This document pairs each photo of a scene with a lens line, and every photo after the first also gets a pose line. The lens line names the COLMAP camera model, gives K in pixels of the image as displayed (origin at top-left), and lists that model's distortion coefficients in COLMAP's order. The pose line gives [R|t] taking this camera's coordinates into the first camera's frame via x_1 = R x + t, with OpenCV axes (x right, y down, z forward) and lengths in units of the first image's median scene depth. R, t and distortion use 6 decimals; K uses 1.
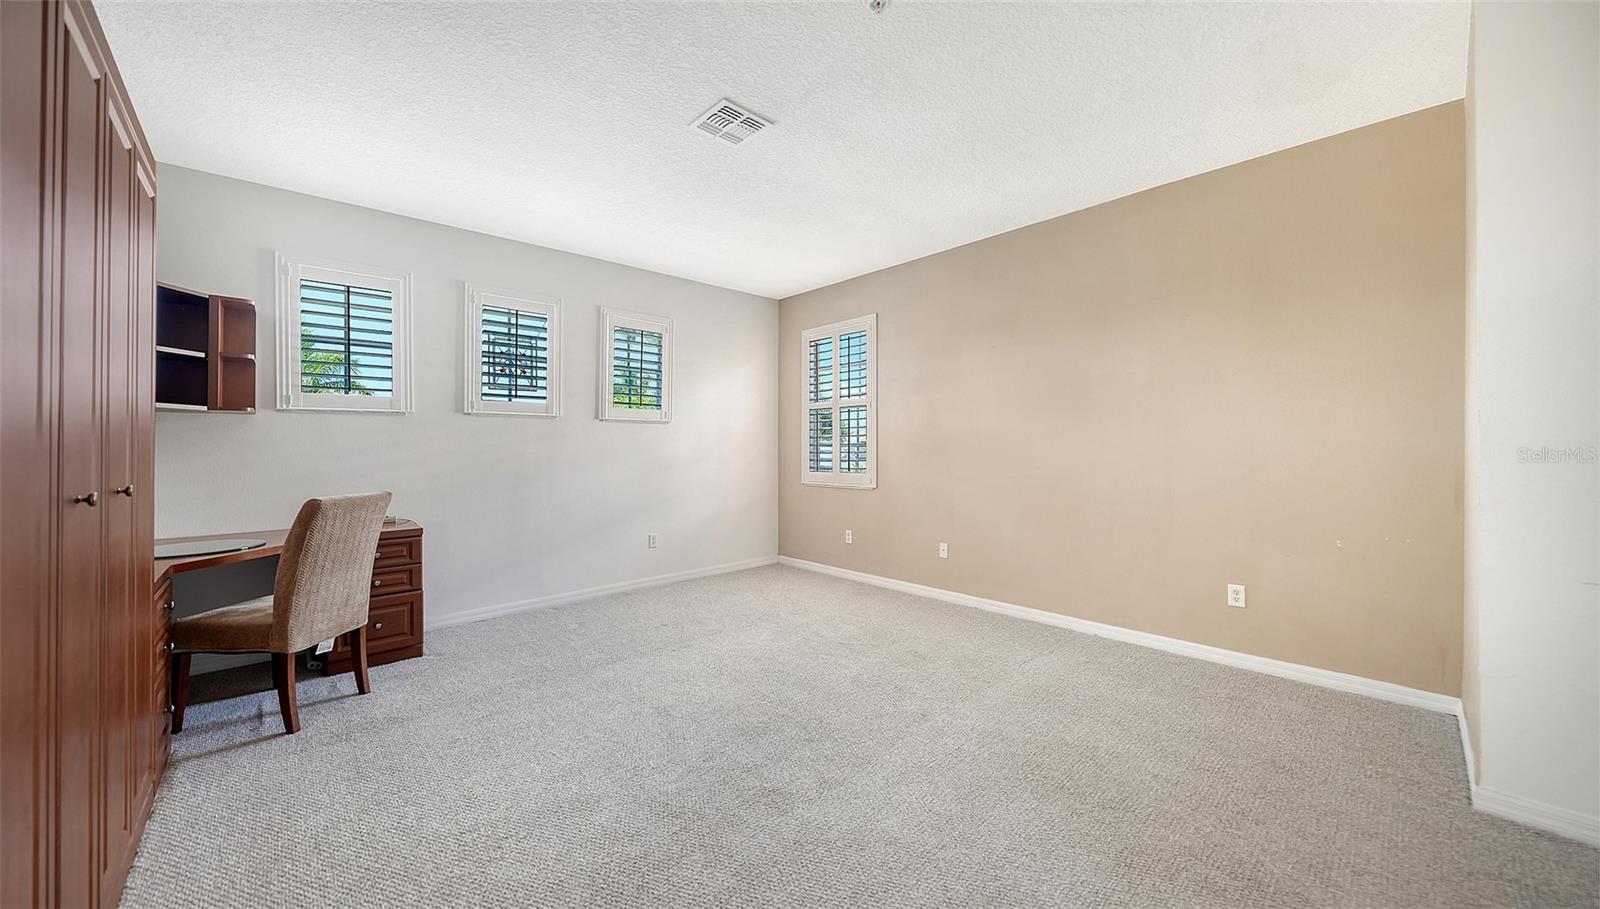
lens RADIAL K [[566.6, 0, 798.2], [0, 566.6, 441.9], [0, 0, 1]] dist [-0.000950, -0.000085]
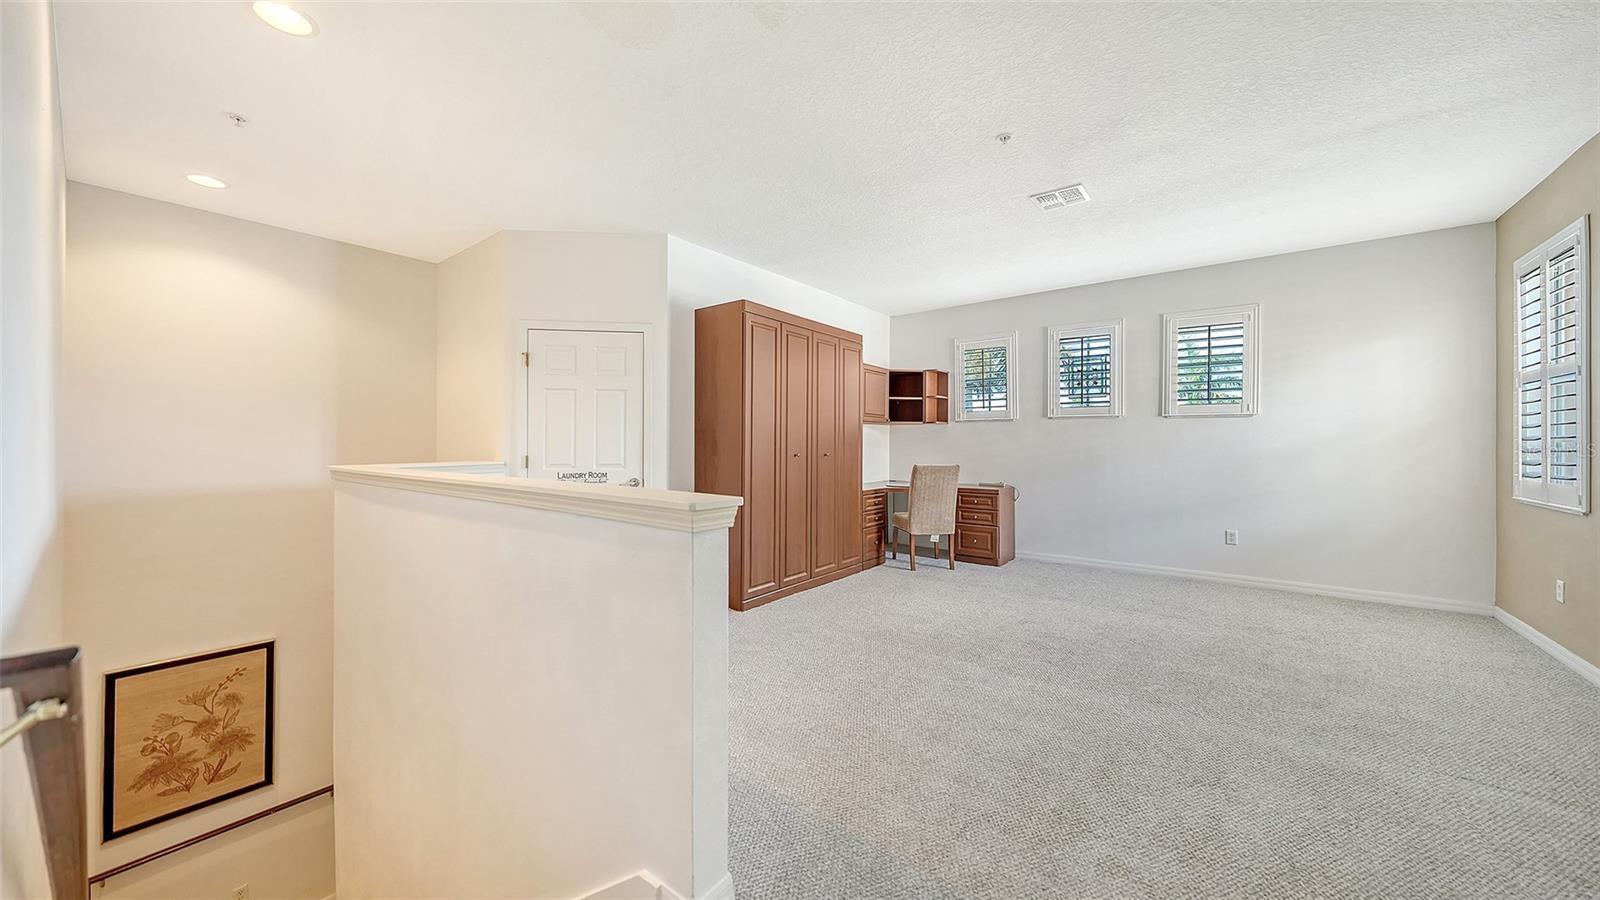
lens RADIAL K [[569.5, 0, 798.5], [0, 569.5, 445.9], [0, 0, 1]] dist [0.000365, 0.000008]
pose [[0.171313, 0.009247, -0.985173, 0.674300], [0.004169, 0.999940, 0.010110, 0.003906], [0.985208, -0.005839, 0.171264, 0.111542]]
